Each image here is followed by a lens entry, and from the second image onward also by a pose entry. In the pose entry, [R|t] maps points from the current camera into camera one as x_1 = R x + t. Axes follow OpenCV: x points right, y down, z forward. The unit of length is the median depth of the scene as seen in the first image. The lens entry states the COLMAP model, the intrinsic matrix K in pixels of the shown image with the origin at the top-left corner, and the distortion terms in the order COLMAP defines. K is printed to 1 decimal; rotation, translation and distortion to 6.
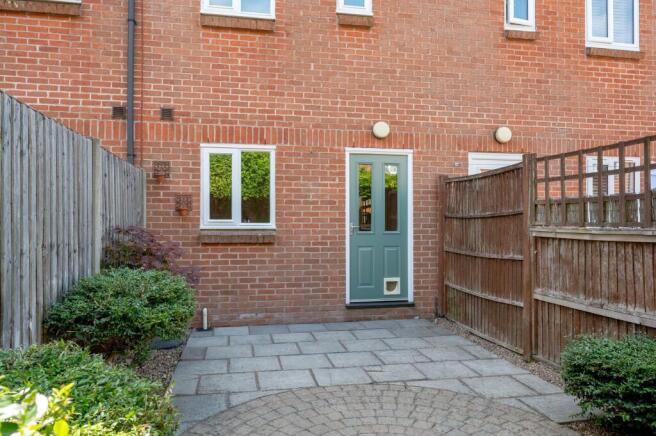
lens RADIAL K [[455.8, 0, 328.8], [0, 455.8, 221.6], [0, 0, 1]] dist [-0.002902, -0.000518]
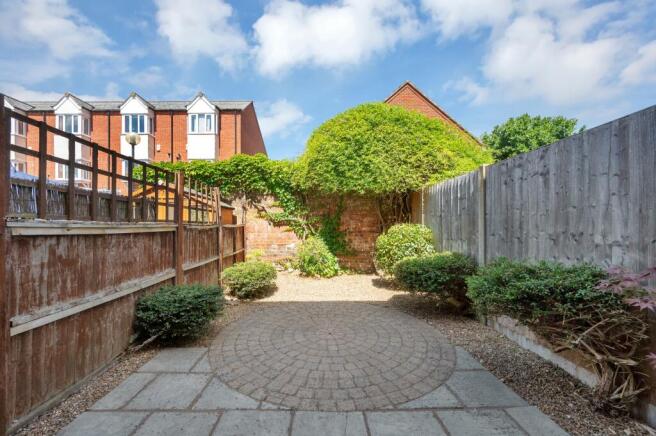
lens RADIAL K [[268.6, 0, 331.9], [0, 268.6, 220.8], [0, 0, 1]] dist [0.000928, 0.000094]
pose [[-0.989488, 0.003857, 0.144566, -0.039580], [0.000963, 0.999798, -0.020081, 0.022268], [-0.144614, -0.019730, -0.989291, 1.514146]]
